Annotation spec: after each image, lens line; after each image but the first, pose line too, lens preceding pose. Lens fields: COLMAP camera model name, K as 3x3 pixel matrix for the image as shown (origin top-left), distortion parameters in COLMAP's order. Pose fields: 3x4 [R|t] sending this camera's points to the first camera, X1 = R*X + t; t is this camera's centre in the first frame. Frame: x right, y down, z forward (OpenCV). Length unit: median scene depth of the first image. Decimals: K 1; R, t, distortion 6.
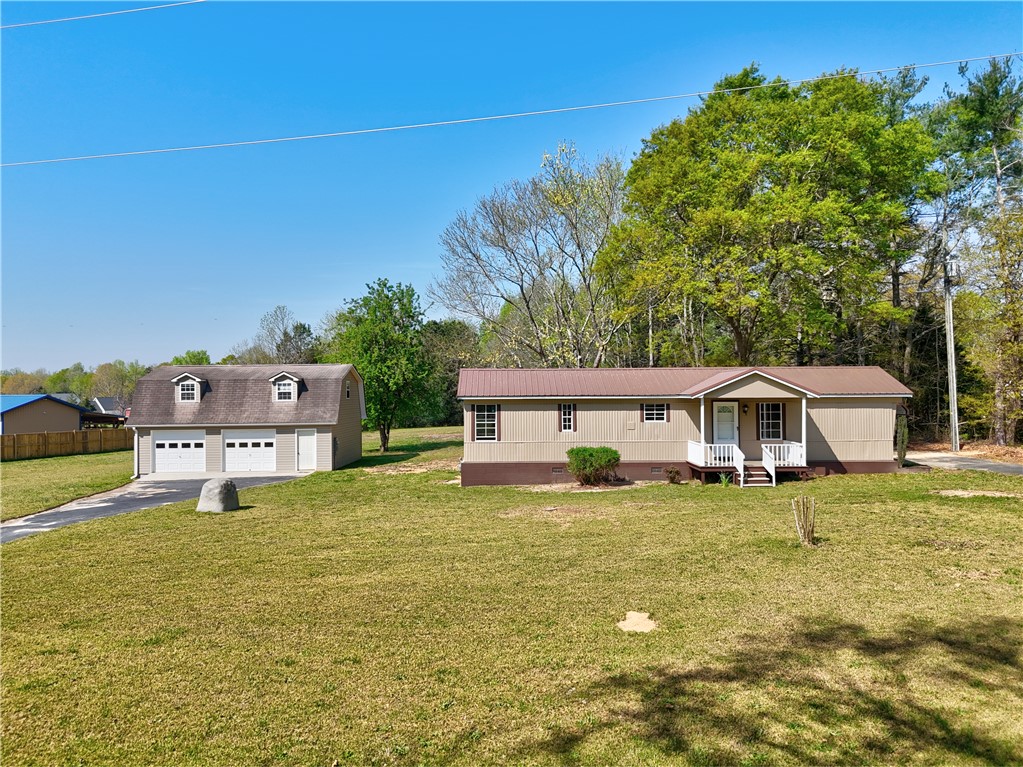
lens RADIAL K [[741.6, 0, 517.2], [0, 741.6, 381.9], [0, 0, 1]] dist [0.097248, -0.107951]
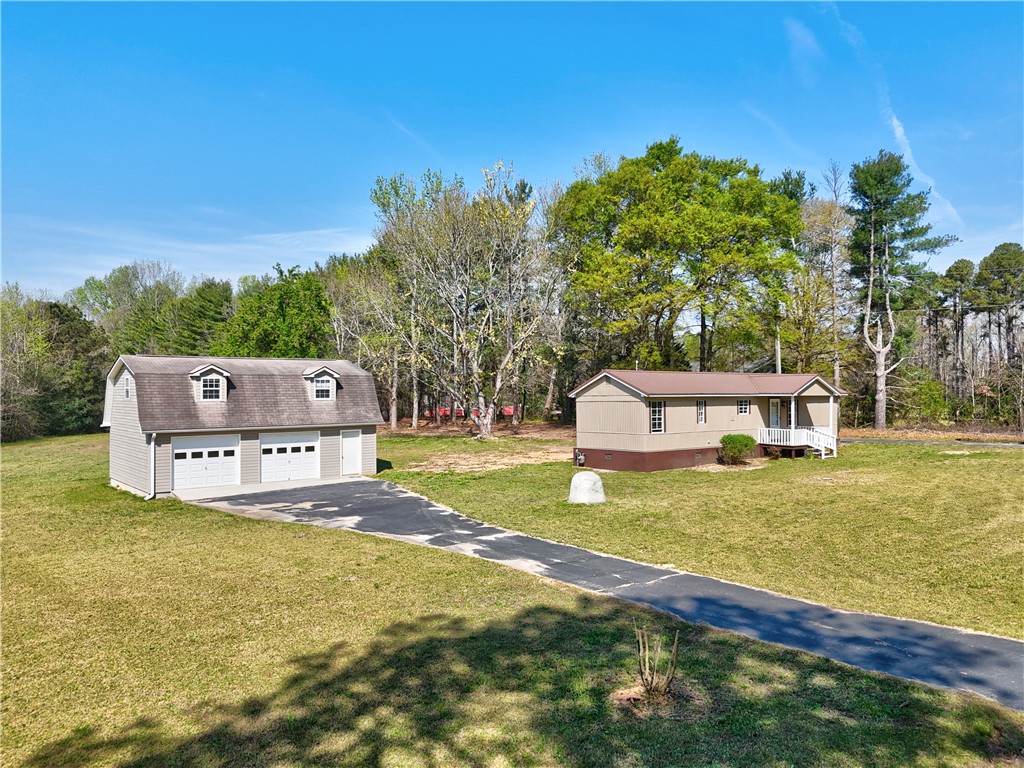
lens RADIAL K [[742.3, 0, 517.7], [0, 742.3, 382.4], [0, 0, 1]] dist [0.097248, -0.107951]
pose [[0.786402, 0.011838, 0.617602, -0.931705], [-0.012371, 0.999918, -0.003413, 0.007010], [-0.617591, -0.004956, 0.786484, 0.207088]]
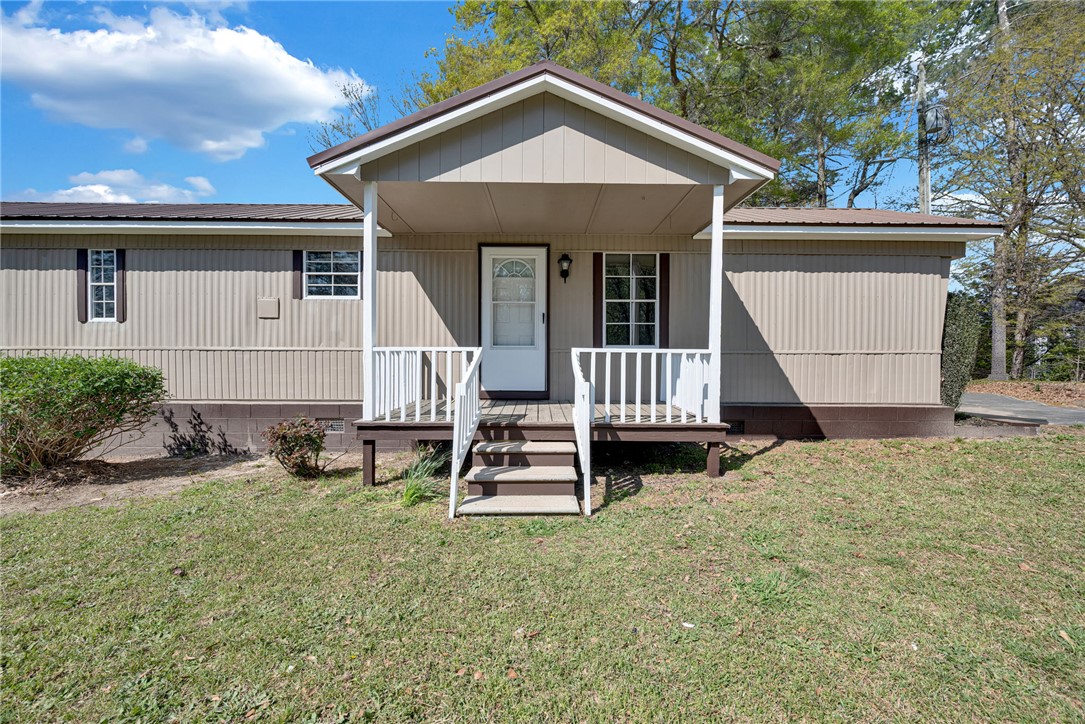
lens RADIAL K [[432.6, 0, 545.7], [0, 432.6, 364.6], [0, 0, 1]] dist [-0.000113, 0.000245]
pose [[0.999863, 0.012765, -0.010533, 0.294621], [-0.012471, 0.999545, 0.027471, 0.078952], [0.010879, -0.027336, 0.999567, 0.769980]]
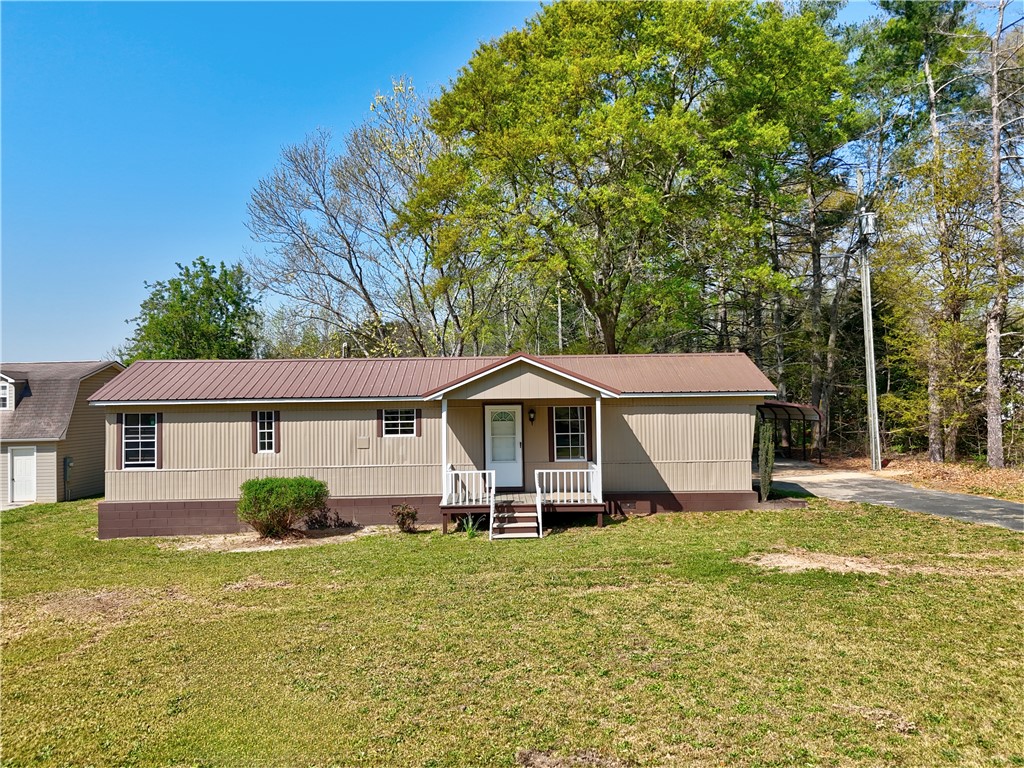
lens RADIAL K [[742.3, 0, 517.7], [0, 742.3, 382.4], [0, 0, 1]] dist [0.097248, -0.107951]
pose [[0.999967, -0.008104, -0.000657, 0.289333], [0.008099, 0.999946, -0.006583, 0.010259], [0.000710, 0.006577, 0.999978, 0.327258]]
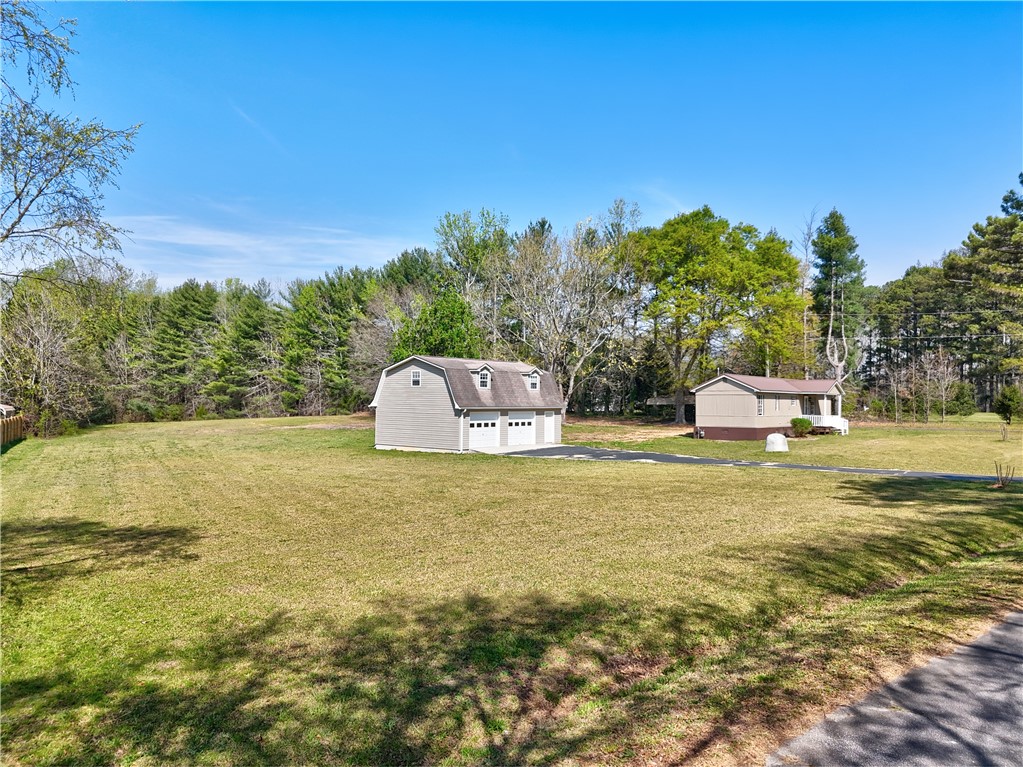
lens RADIAL K [[741.6, 0, 517.2], [0, 741.6, 381.9], [0, 0, 1]] dist [0.097248, -0.107951]
pose [[0.644811, 0.032535, 0.763649, -1.783820], [-0.030619, 0.999391, -0.016724, 0.046574], [-0.763728, -0.012598, 0.645415, 0.272837]]
